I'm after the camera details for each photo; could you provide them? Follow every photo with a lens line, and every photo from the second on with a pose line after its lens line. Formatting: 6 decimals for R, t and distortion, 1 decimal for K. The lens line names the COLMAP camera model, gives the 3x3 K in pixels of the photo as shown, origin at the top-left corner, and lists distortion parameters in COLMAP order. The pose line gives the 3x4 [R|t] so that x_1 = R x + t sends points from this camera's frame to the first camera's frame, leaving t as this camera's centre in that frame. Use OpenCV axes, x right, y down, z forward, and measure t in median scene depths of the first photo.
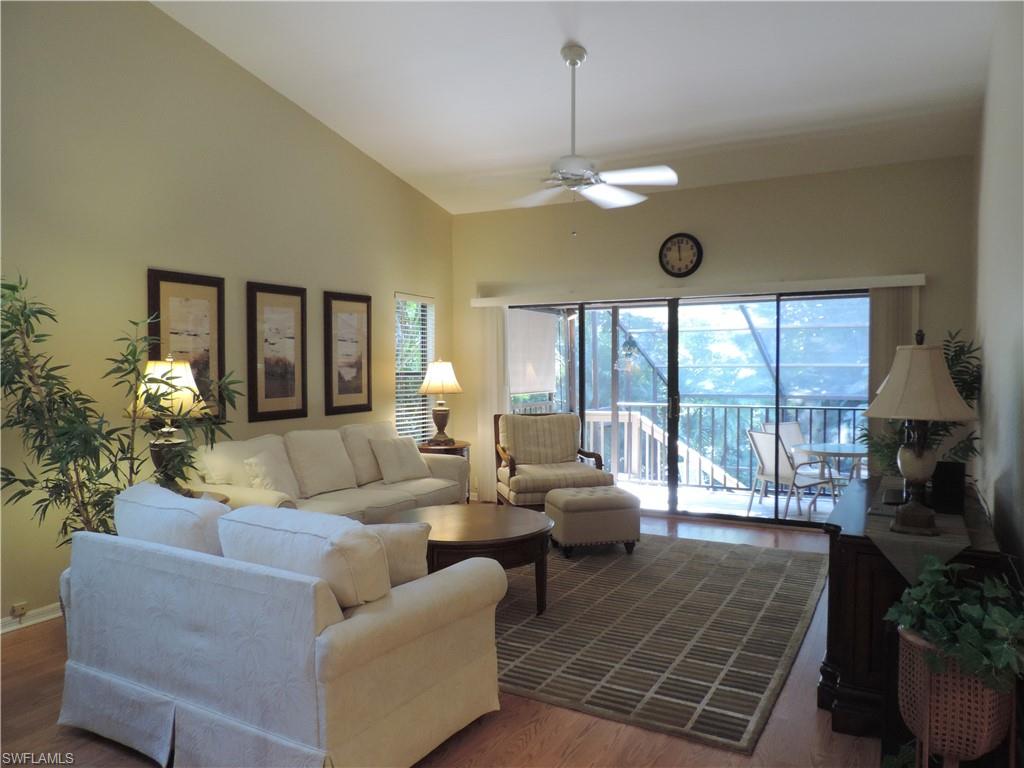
lens RADIAL K [[734.8, 0, 512.0], [0, 734.8, 384.0], [0, 0, 1]] dist [-0.018788, 0.004411]
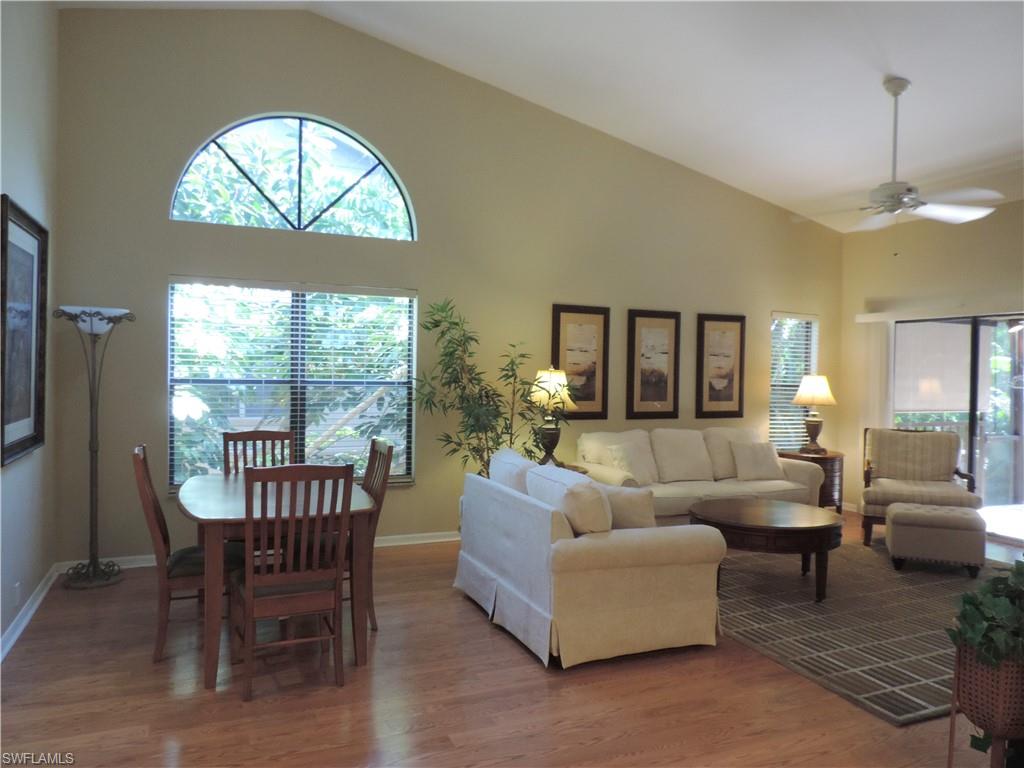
lens RADIAL K [[734.8, 0, 512.0], [0, 734.8, 384.0], [0, 0, 1]] dist [-0.018788, 0.004411]
pose [[0.792781, 0.028988, -0.608817, 0.263385], [-0.037297, 0.999304, -0.000986, -0.000372], [0.608364, 0.023489, 0.793310, -0.140345]]
